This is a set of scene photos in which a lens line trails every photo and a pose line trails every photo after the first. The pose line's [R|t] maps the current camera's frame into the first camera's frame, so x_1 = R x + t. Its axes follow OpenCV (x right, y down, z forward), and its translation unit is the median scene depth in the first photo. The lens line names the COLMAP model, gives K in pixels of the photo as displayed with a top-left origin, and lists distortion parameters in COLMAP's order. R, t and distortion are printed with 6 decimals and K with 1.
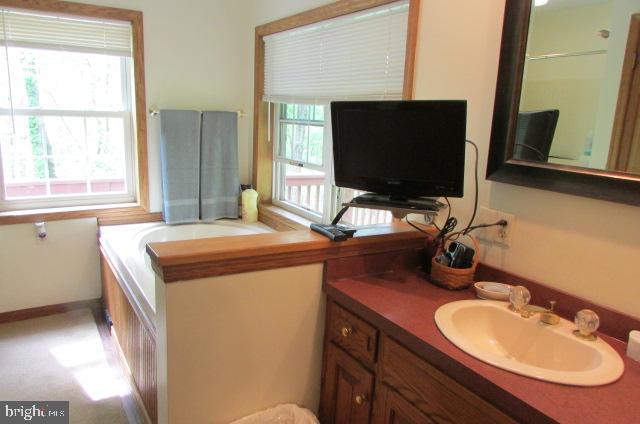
lens RADIAL K [[466.0, 0, 320.0], [0, 466.0, 212.0], [0, 0, 1]] dist [-0.013517, 0.002645]
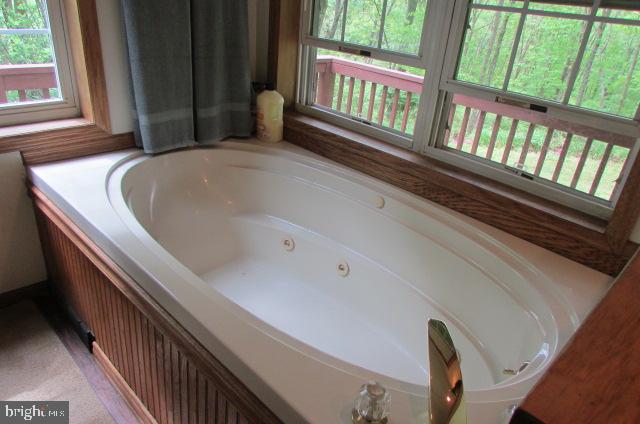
lens RADIAL K [[466.0, 0, 320.0], [0, 466.0, 212.0], [0, 0, 1]] dist [-0.013517, 0.002645]
pose [[0.968398, -0.071260, 0.239013, -0.265108], [0.005389, 0.964069, 0.265598, -0.060692], [-0.249351, -0.255917, 0.933986, 0.370040]]
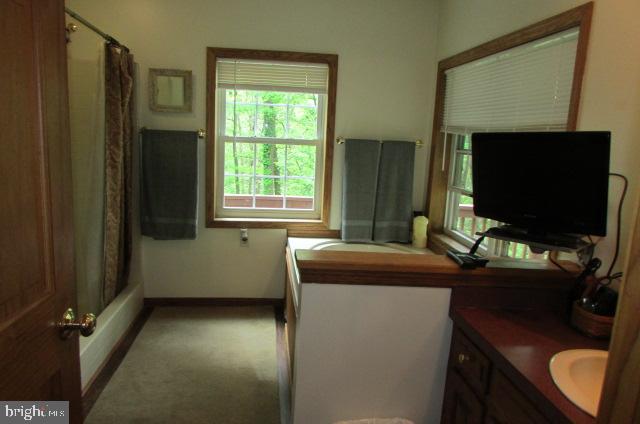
lens RADIAL K [[466.0, 0, 320.0], [0, 466.0, 212.0], [0, 0, 1]] dist [-0.013517, 0.002645]
pose [[0.901426, 0.074523, -0.426470, 0.092087], [-0.101095, 0.994073, -0.039975, 0.006829], [0.420964, 0.079149, 0.903618, -0.031057]]
